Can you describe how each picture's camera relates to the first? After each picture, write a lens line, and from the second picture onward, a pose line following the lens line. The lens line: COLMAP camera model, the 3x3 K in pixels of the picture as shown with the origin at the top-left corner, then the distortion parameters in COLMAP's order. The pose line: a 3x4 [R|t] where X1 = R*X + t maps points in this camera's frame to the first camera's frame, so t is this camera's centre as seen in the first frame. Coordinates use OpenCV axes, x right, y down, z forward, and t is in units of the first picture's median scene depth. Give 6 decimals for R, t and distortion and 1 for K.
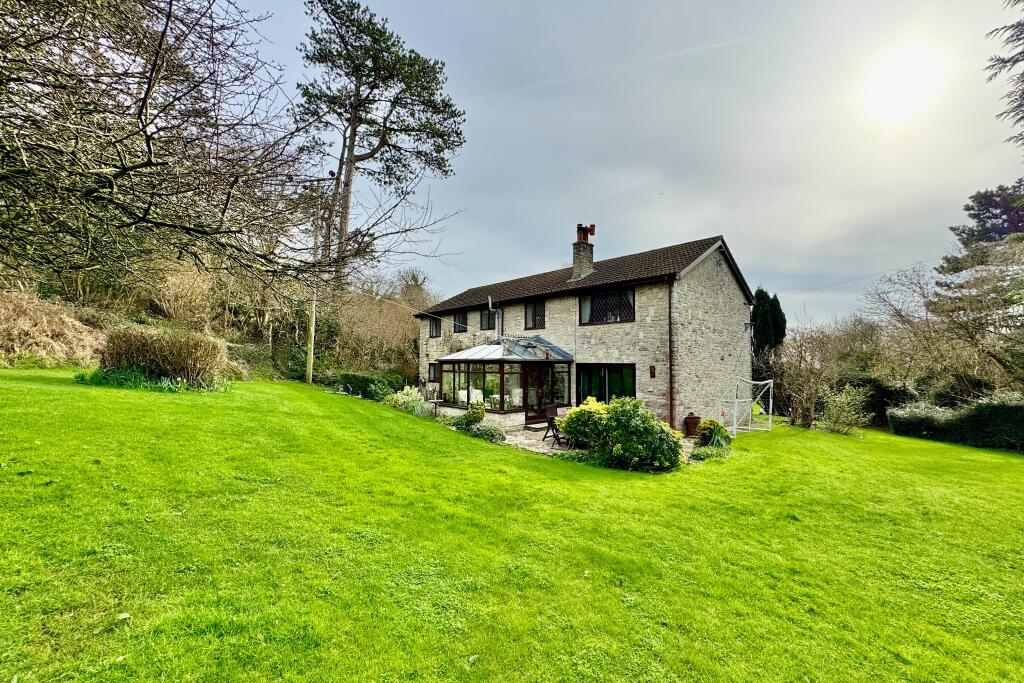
lens RADIAL K [[406.1, 0, 513.0], [0, 406.1, 338.7], [0, 0, 1]] dist [0.000360, 0.000243]
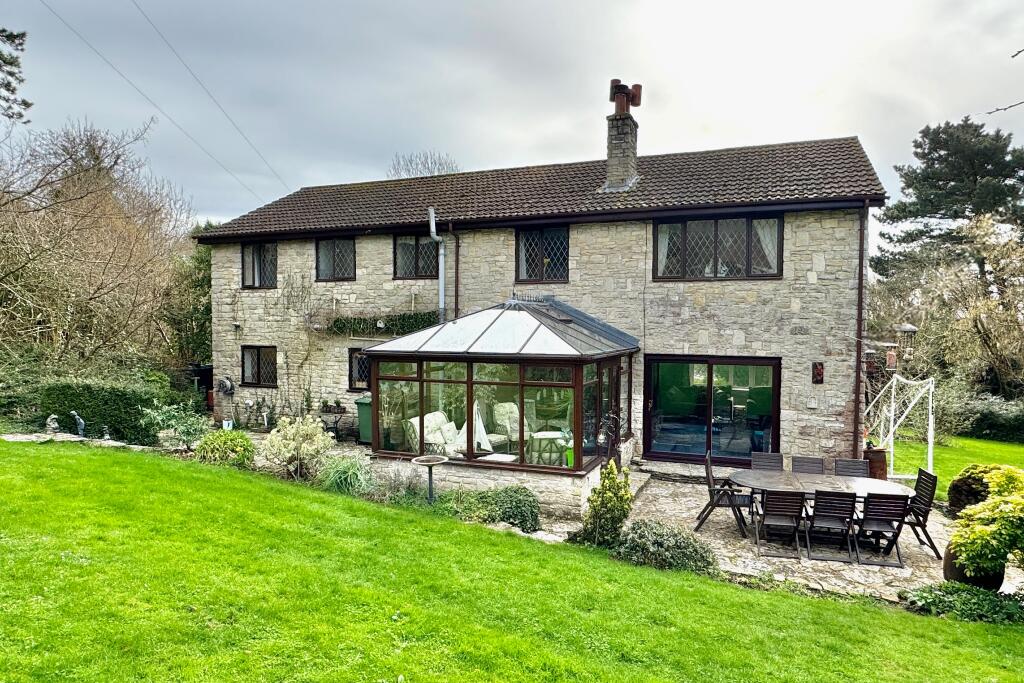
lens RADIAL K [[623.1, 0, 528.4], [0, 623.1, 345.2], [0, 0, 1]] dist [-0.000970, 0.000289]
pose [[0.906006, -0.012942, 0.423067, -0.282476], [-0.028313, 0.995441, 0.091084, -0.016788], [-0.422317, -0.094501, 0.901509, 0.314304]]
